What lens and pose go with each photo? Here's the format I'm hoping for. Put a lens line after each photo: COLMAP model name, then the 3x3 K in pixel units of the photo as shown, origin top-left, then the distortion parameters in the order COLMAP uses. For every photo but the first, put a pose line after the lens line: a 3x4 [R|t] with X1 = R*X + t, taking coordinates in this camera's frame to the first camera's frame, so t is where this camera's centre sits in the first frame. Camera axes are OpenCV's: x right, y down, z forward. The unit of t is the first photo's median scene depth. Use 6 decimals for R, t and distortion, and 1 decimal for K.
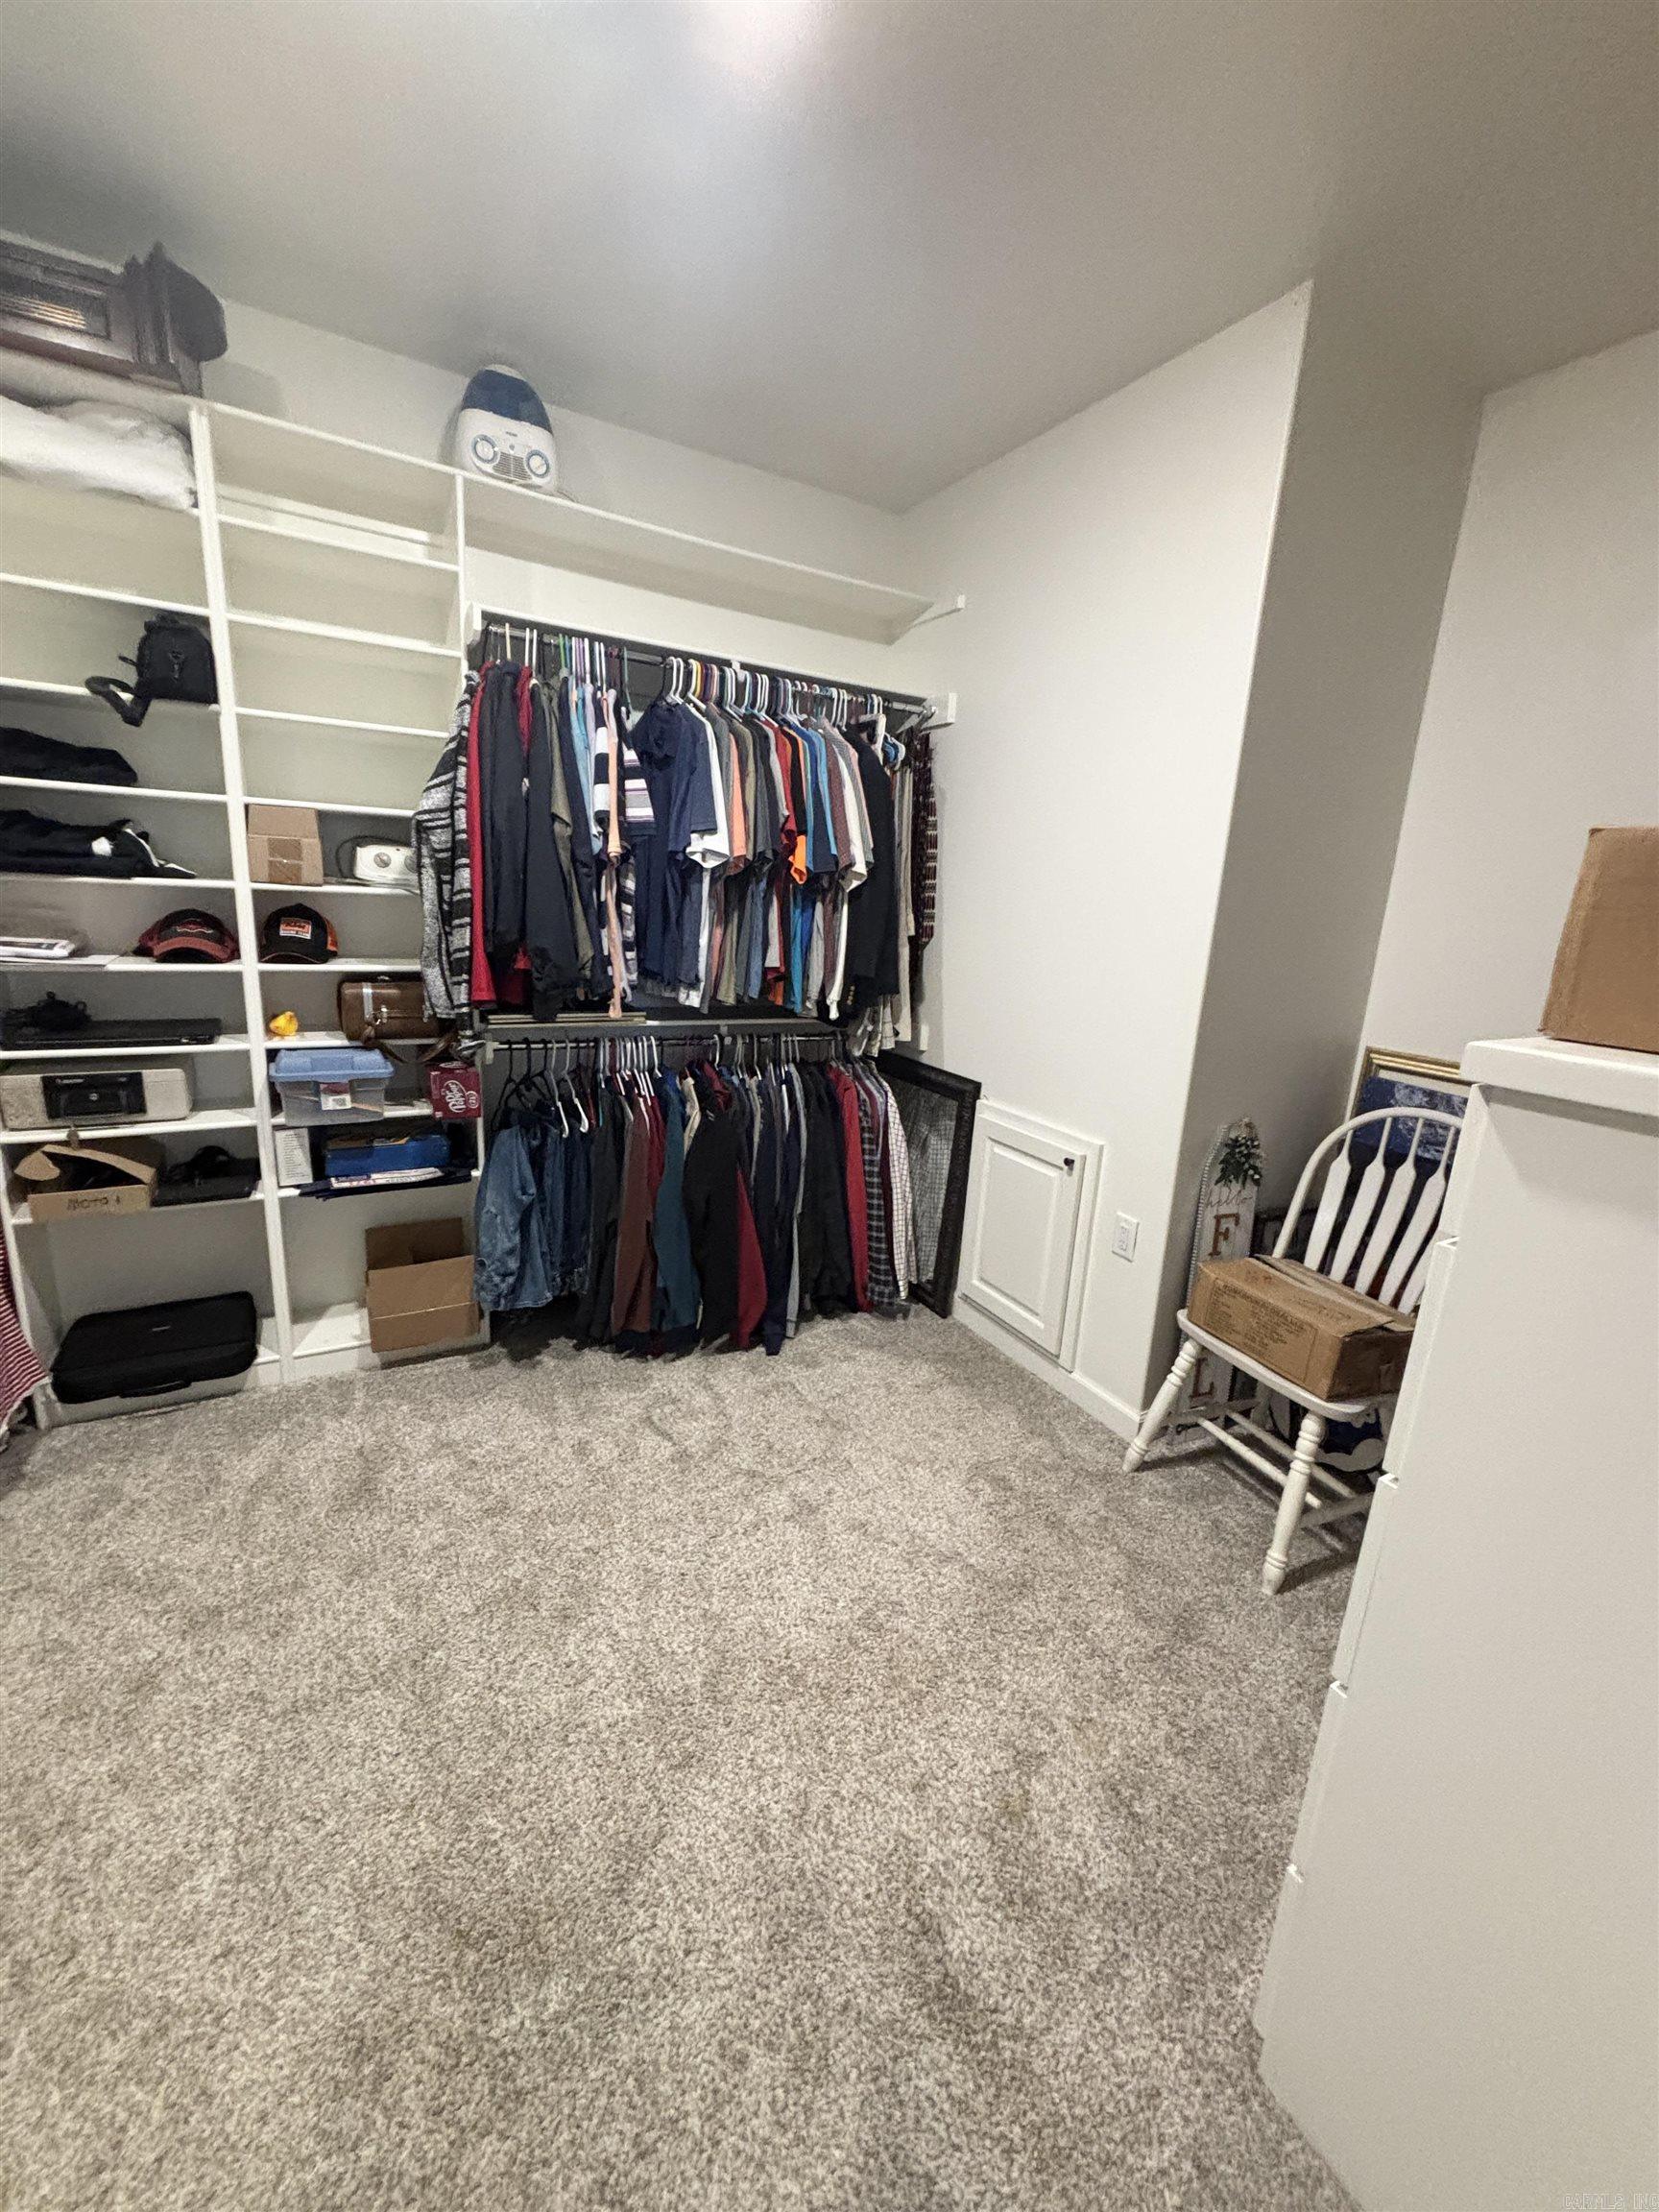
lens RADIAL K [[884.6, 0, 829.5], [0, 884.6, 1106.0], [0, 0, 1]] dist [-0.000408, 0.000041]
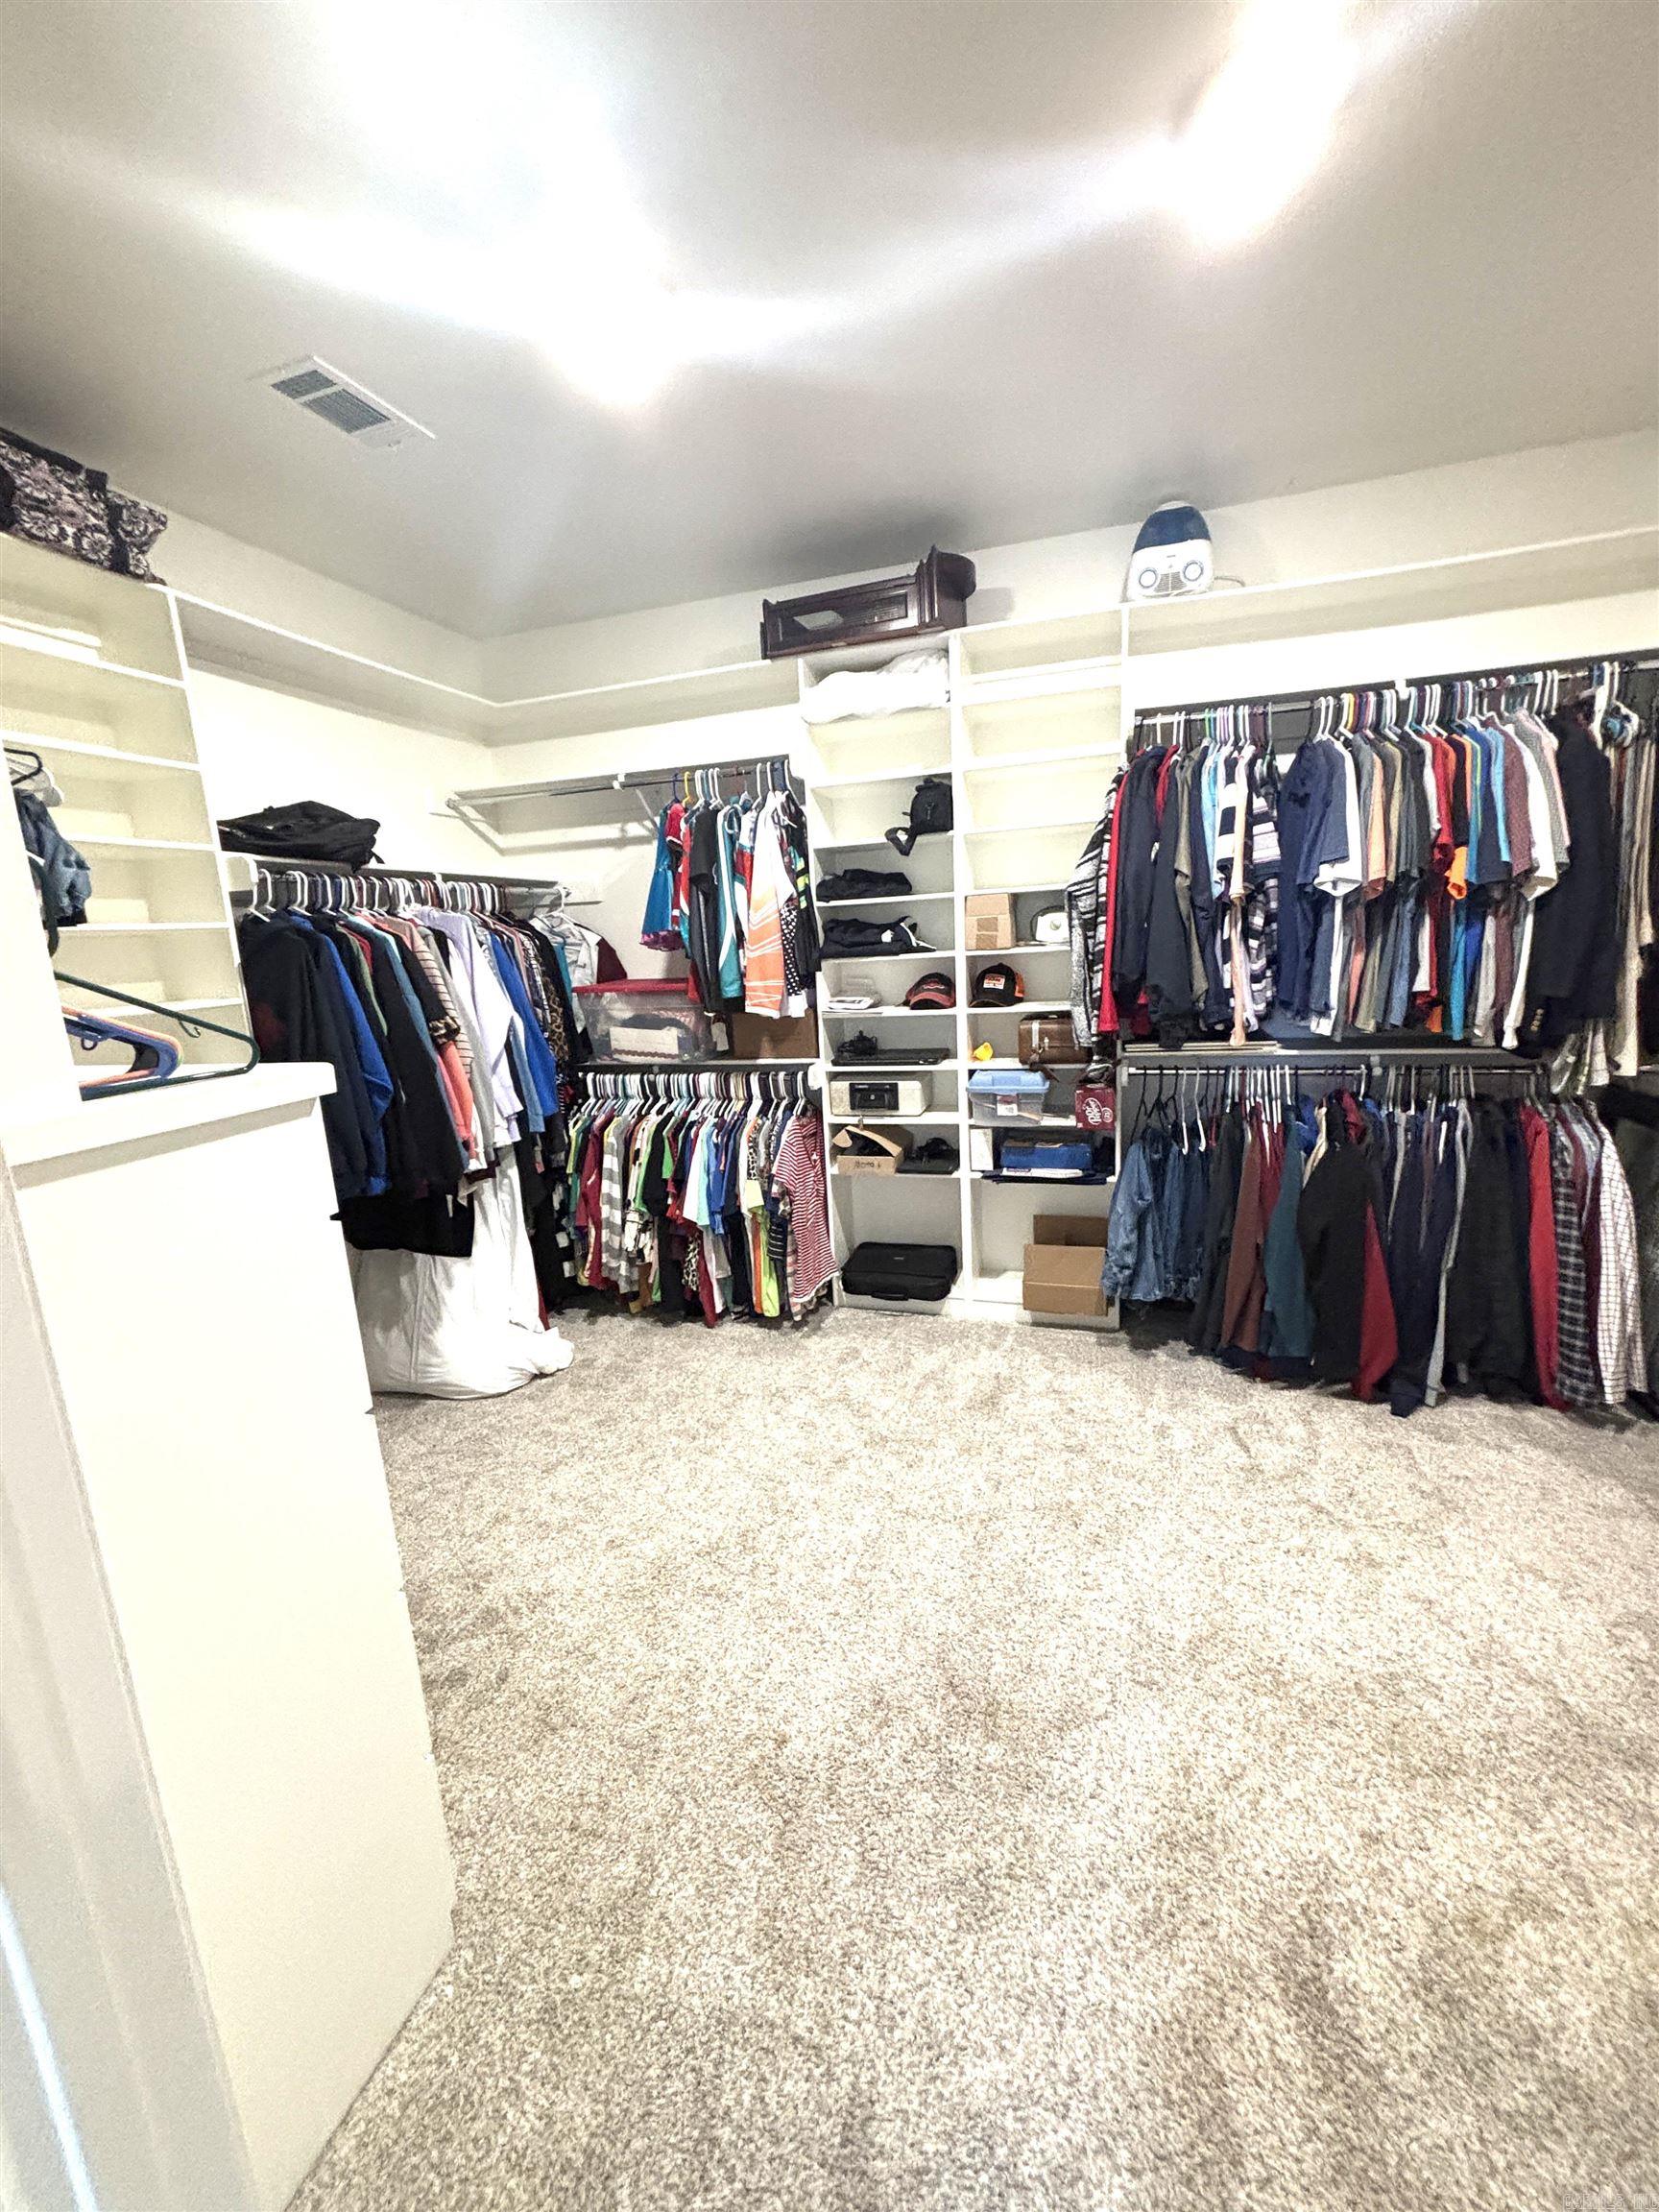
lens RADIAL K [[878.2, 0, 832.5], [0, 878.2, 1113.4], [0, 0, 1]] dist [-0.001757, 0.000150]
pose [[0.668101, 0.051796, -0.742266, 0.230770], [-0.086628, 0.996205, -0.008457, 0.032754], [0.739011, 0.069951, 0.670052, -0.071025]]
